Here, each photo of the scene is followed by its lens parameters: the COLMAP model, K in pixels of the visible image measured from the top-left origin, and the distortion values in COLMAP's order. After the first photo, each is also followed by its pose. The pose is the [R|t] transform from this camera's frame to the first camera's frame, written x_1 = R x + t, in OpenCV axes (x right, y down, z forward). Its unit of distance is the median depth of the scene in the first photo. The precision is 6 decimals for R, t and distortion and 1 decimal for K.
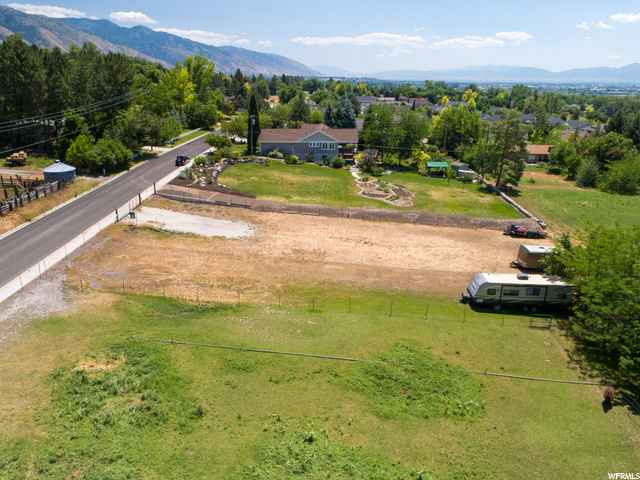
lens RADIAL K [[481.4, 0, 315.5], [0, 481.4, 236.1], [0, 0, 1]] dist [-0.026352, 0.021439]
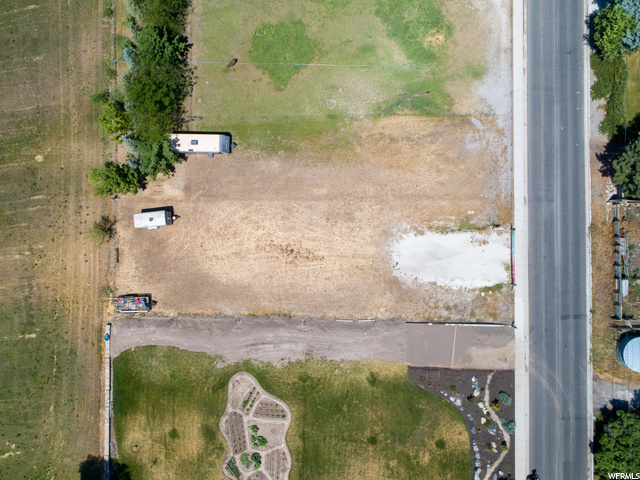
lens RADIAL K [[481.4, 0, 295.5], [0, 481.4, 229.9], [0, 0, 1]] dist [-0.026352, 0.021439]
pose [[-0.999401, 0.032633, 0.011554, 0.078749], [0.000770, -0.312711, 0.949848, -1.022871], [0.034609, 0.949288, 0.312498, 0.578175]]
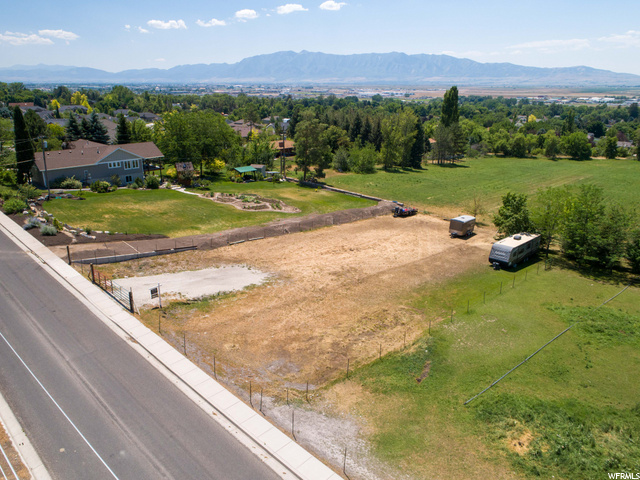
lens RADIAL K [[481.4, 0, 317.6], [0, 481.4, 234.2], [0, 0, 1]] dist [-0.026352, 0.021439]
pose [[0.676672, -0.222900, 0.701734, -0.623275], [0.226086, 0.969933, 0.090080, -0.120853], [-0.700714, 0.097697, 0.706722, 0.324545]]
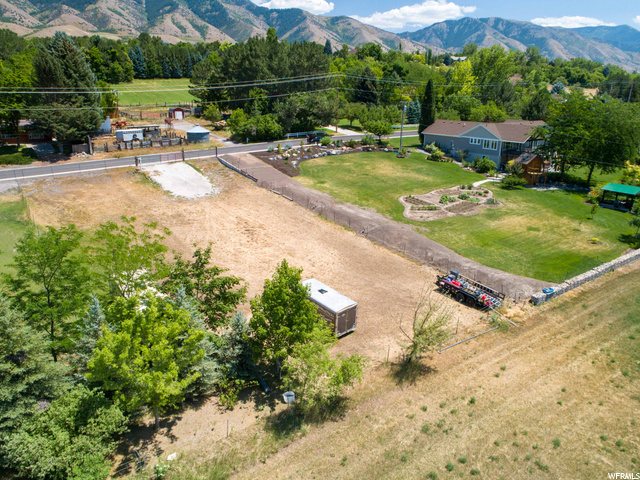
lens RADIAL K [[481.4, 0, 318.9], [0, 481.4, 239.2], [0, 0, 1]] dist [-0.026352, 0.021439]
pose [[0.609556, 0.241413, -0.755090, 0.812277], [-0.250771, 0.962310, 0.105226, -0.090231], [0.752034, 0.125213, 0.647122, 0.522994]]
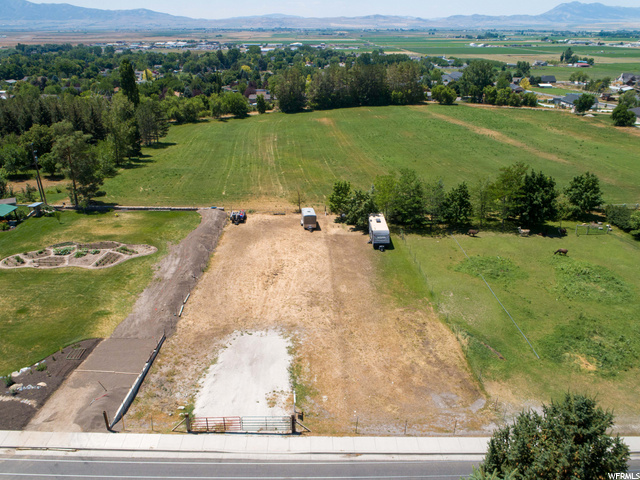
lens RADIAL K [[481.4, 0, 315.4], [0, 481.4, 237.8], [0, 0, 1]] dist [-0.026352, 0.021439]
pose [[-0.052576, -0.405767, 0.912463, -0.792027], [0.308267, 0.862507, 0.401314, -0.431233], [-0.949846, 0.302382, 0.079737, 0.786912]]
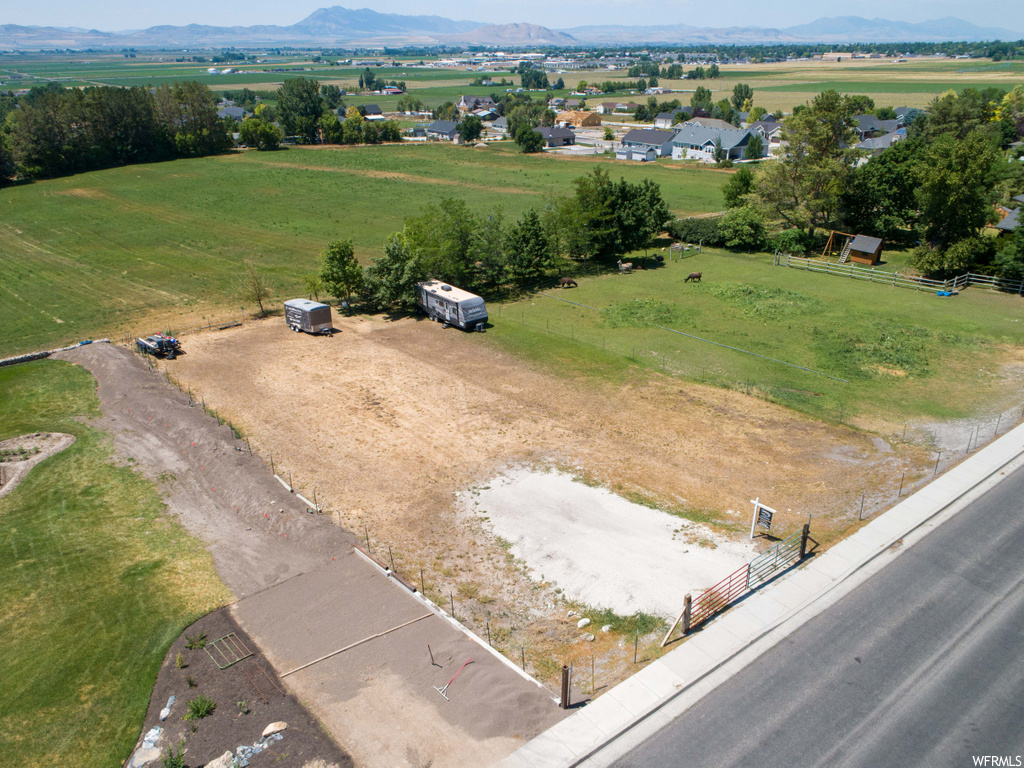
lens RADIAL K [[770.2, 0, 503.8], [0, 770.2, 382.0], [0, 0, 1]] dist [-0.026352, 0.021439]
pose [[-0.643784, -0.309704, 0.699733, -0.570466], [0.239035, 0.787282, 0.568375, -0.449570], [-0.726915, 0.533171, -0.432809, 1.219797]]
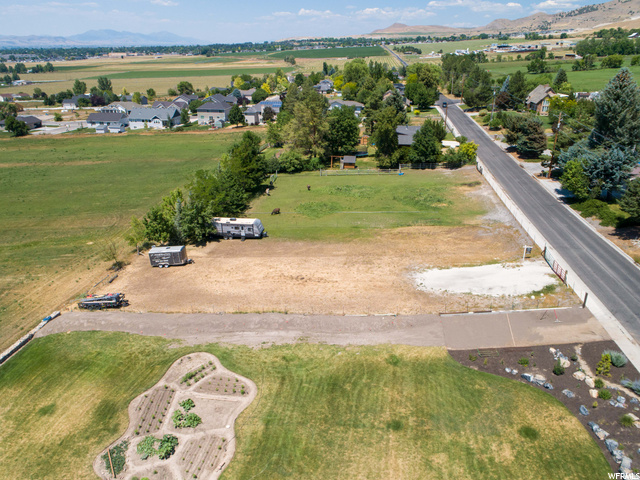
lens RADIAL K [[481.4, 0, 315.5], [0, 481.4, 242.6], [0, 0, 1]] dist [-0.026352, 0.021439]
pose [[-0.994568, -0.040960, 0.095688, -0.017293], [0.031073, 0.760556, 0.648528, -0.684835], [-0.099340, 0.647979, -0.755152, 1.668051]]
